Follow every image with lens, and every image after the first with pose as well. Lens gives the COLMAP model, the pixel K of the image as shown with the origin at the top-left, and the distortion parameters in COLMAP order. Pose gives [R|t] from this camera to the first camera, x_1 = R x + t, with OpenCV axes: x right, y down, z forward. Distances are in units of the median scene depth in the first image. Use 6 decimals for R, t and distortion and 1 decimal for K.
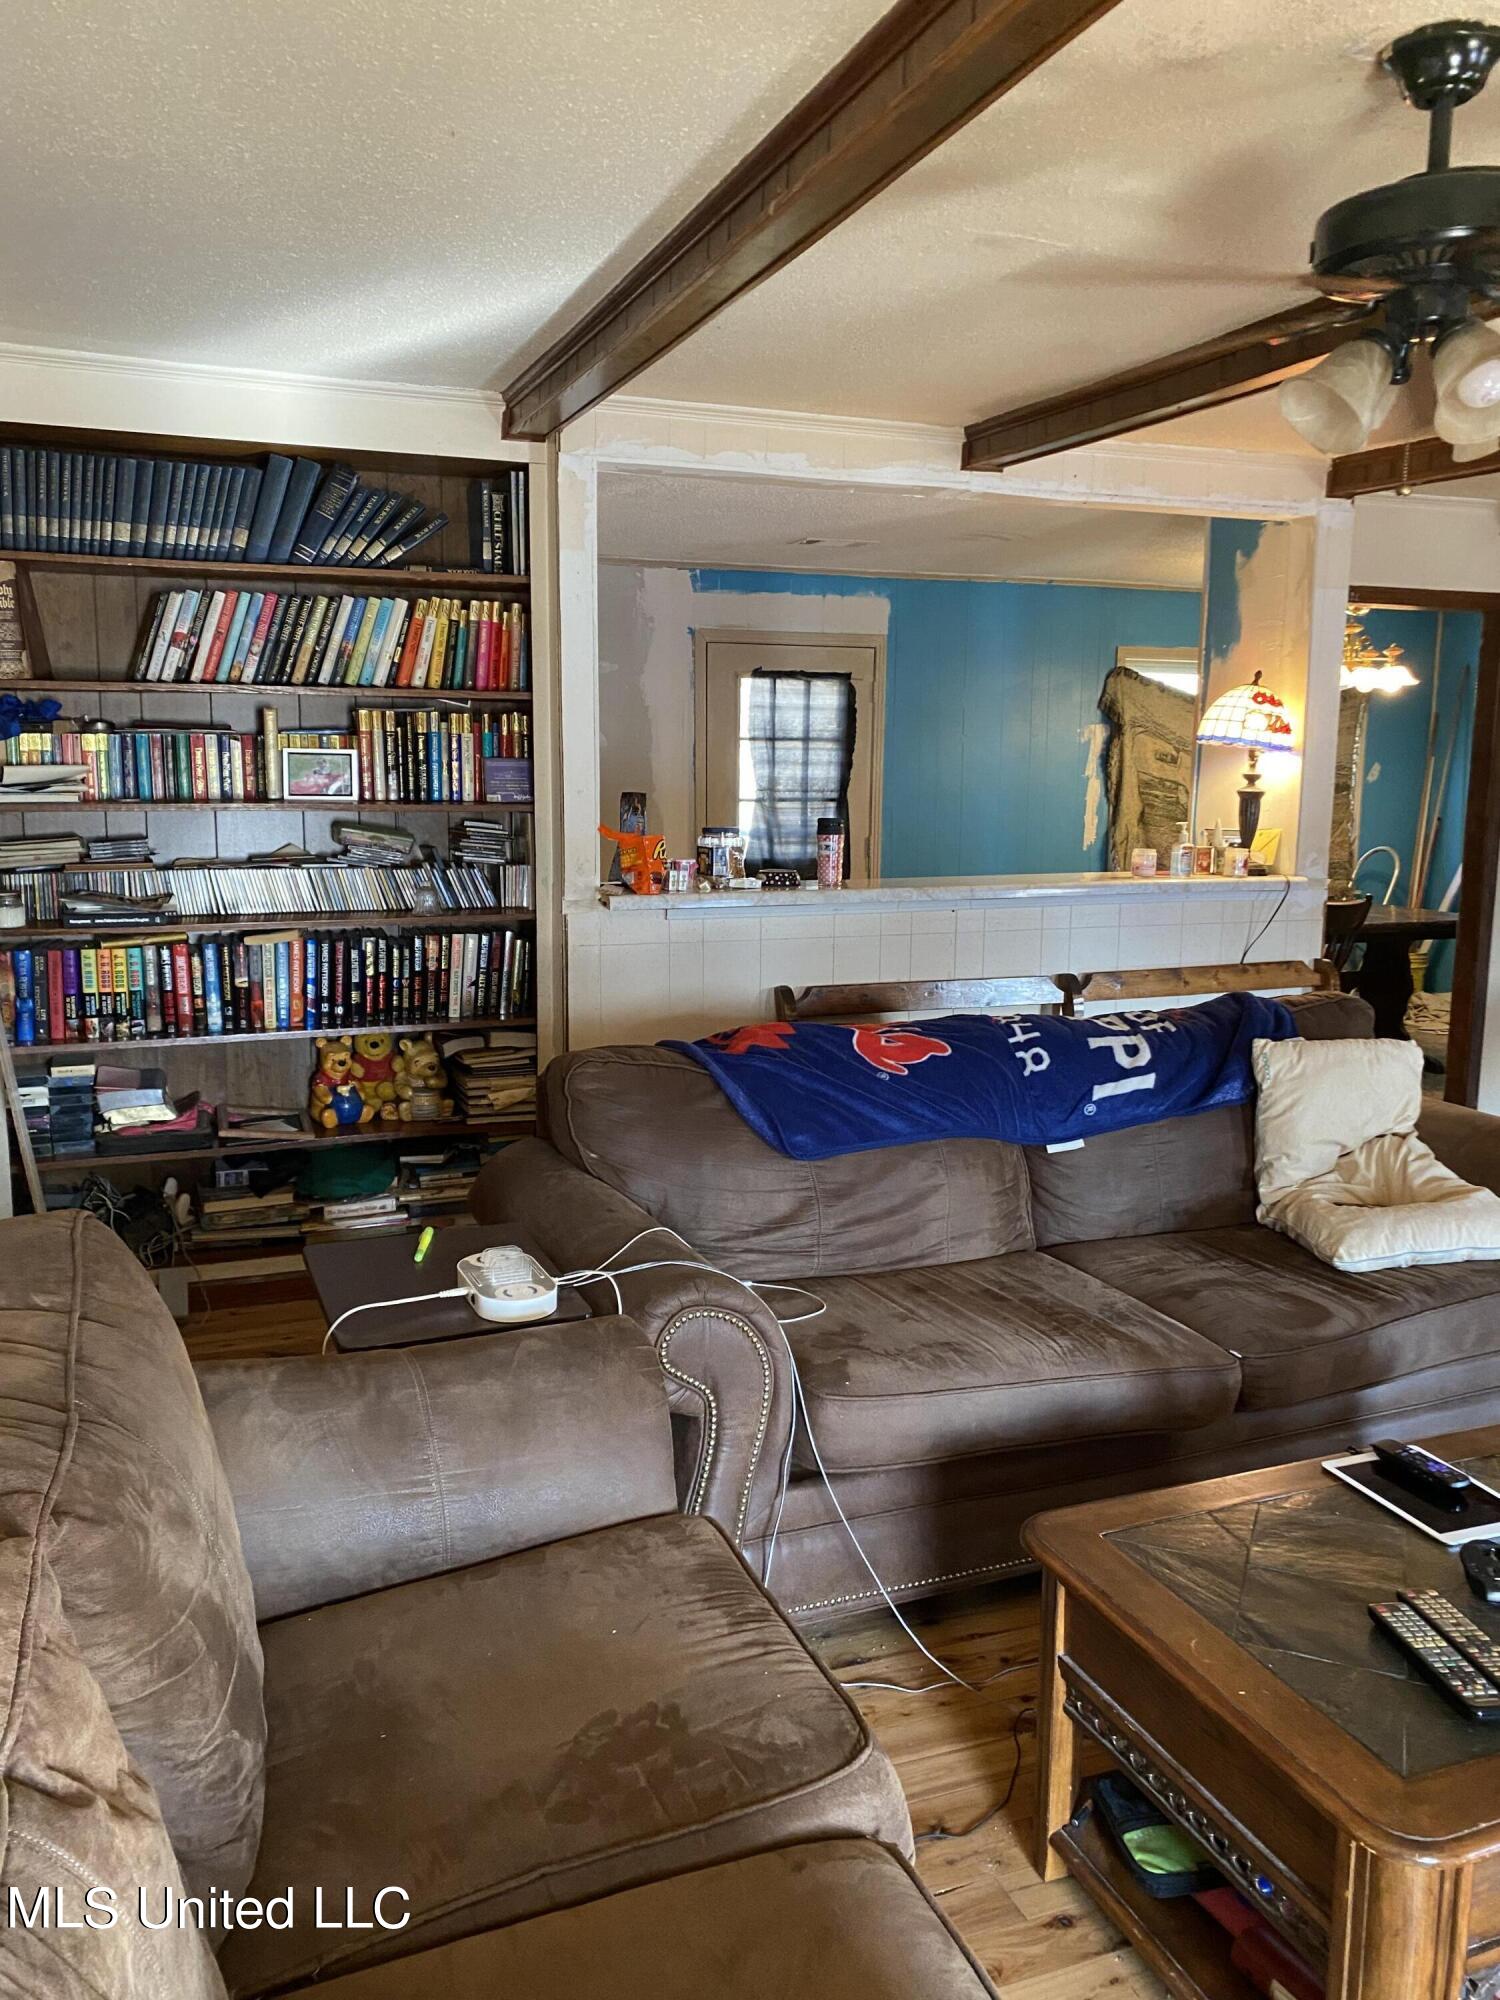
lens RADIAL K [[1536.4, 0, 735.7], [0, 1536.4, 994.5], [0, 0, 1]] dist [0.017427, -0.003788]
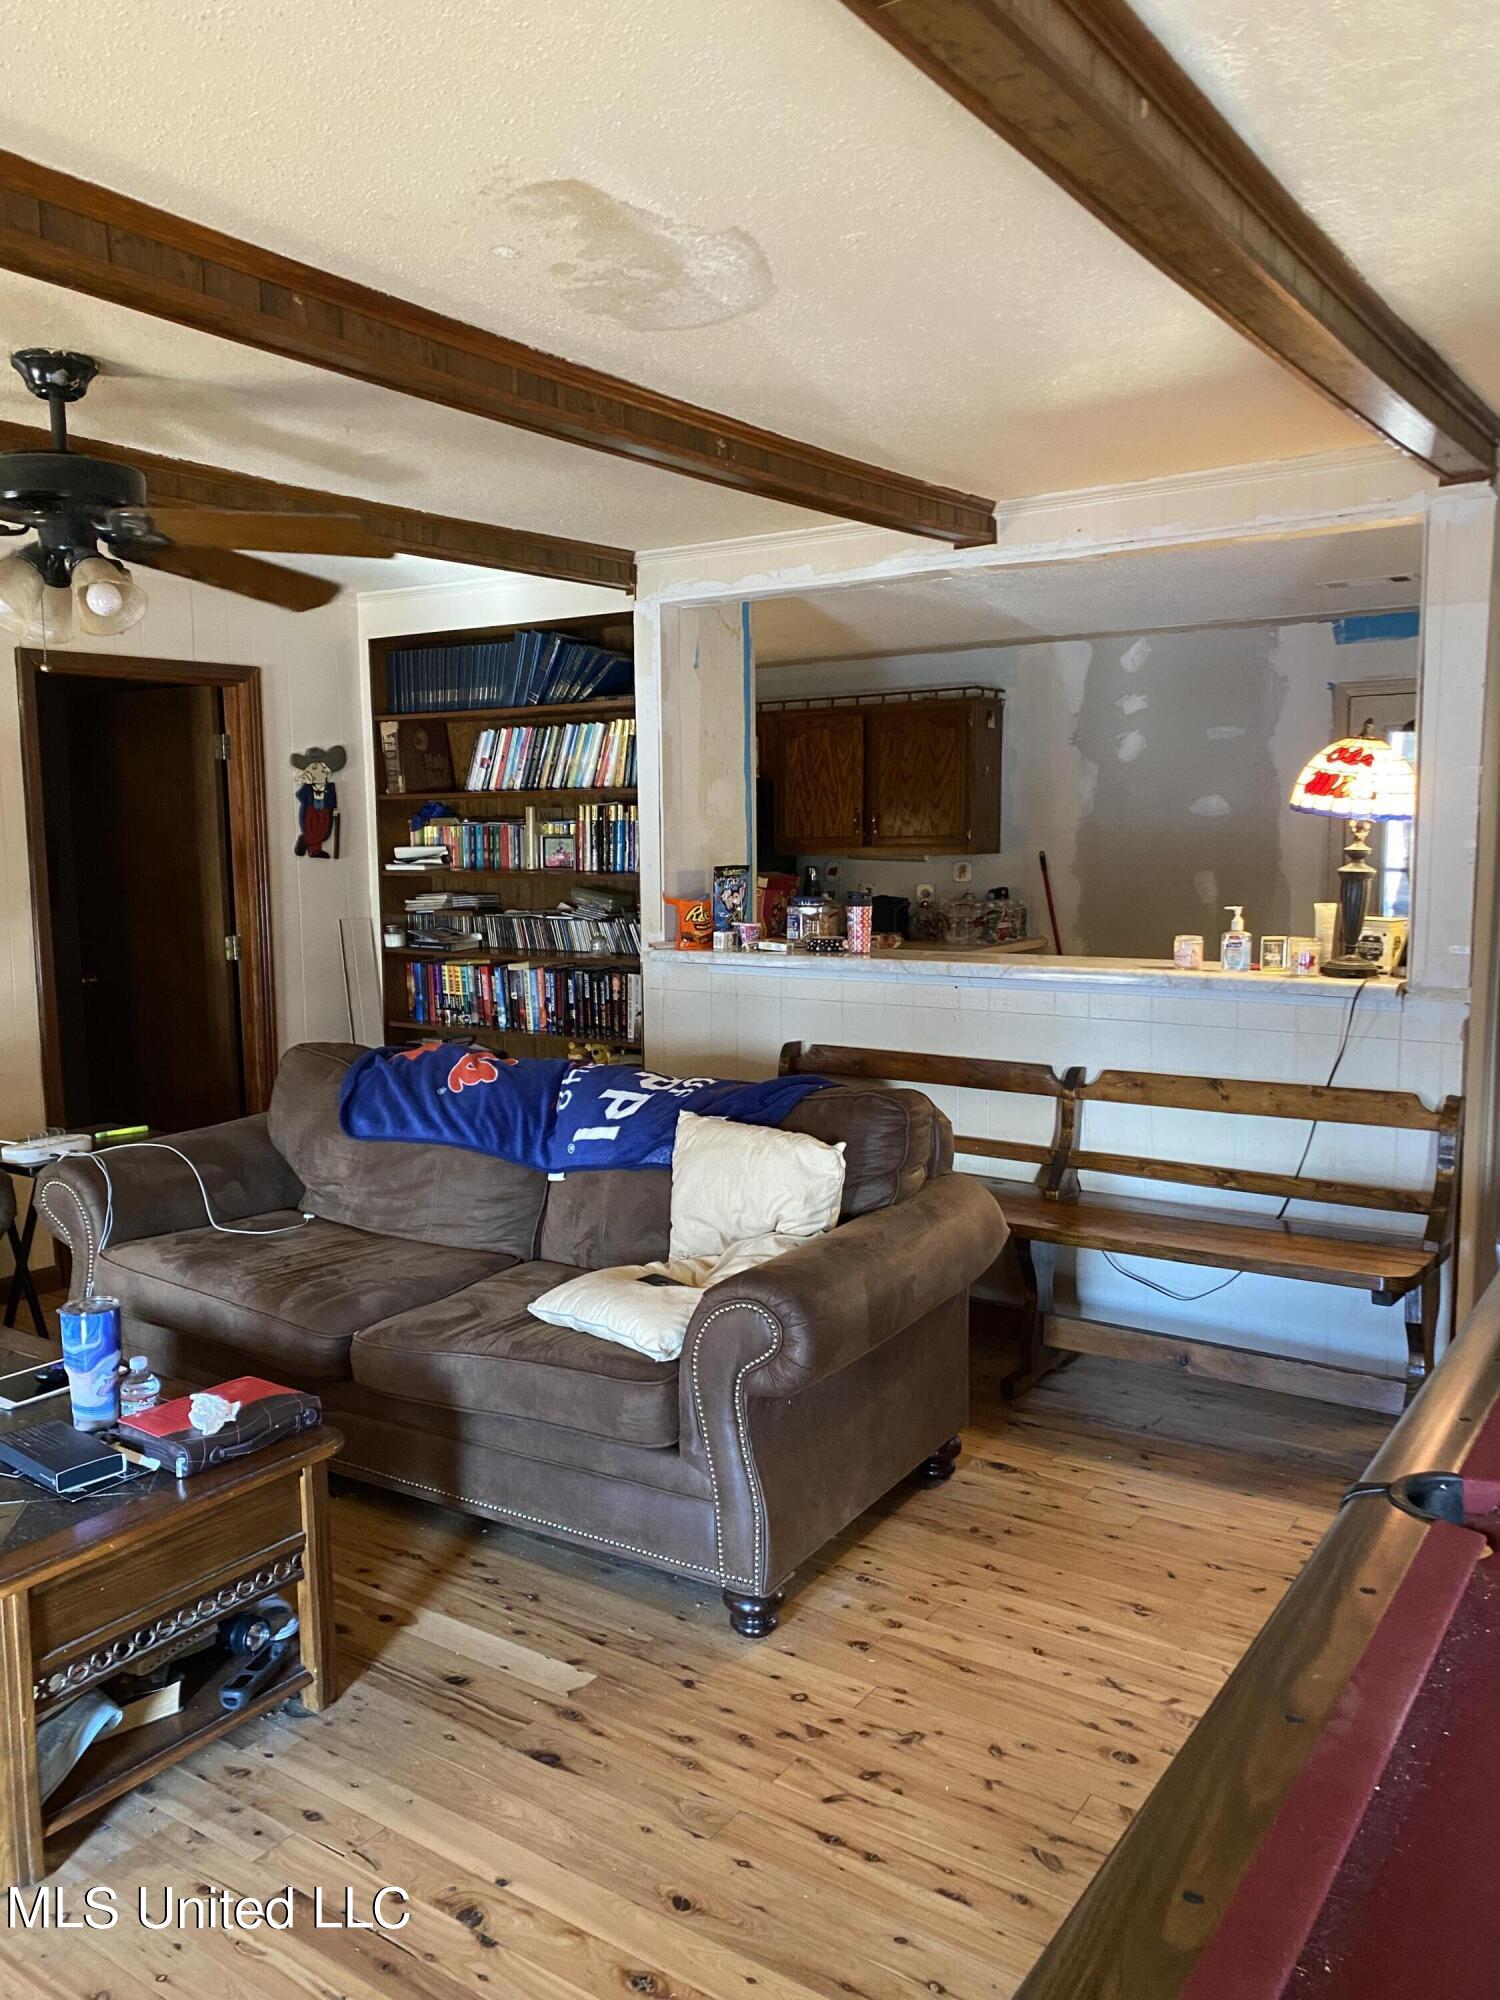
lens RADIAL K [[1536.4, 0, 736.0], [0, 1536.4, 1002.3], [0, 0, 1]] dist [0.017427, -0.003788]
pose [[0.567213, 0.079922, -0.819684, 0.974744], [-0.106331, 0.994057, 0.023344, -0.057823], [0.816678, 0.073917, 0.572340, 0.348805]]
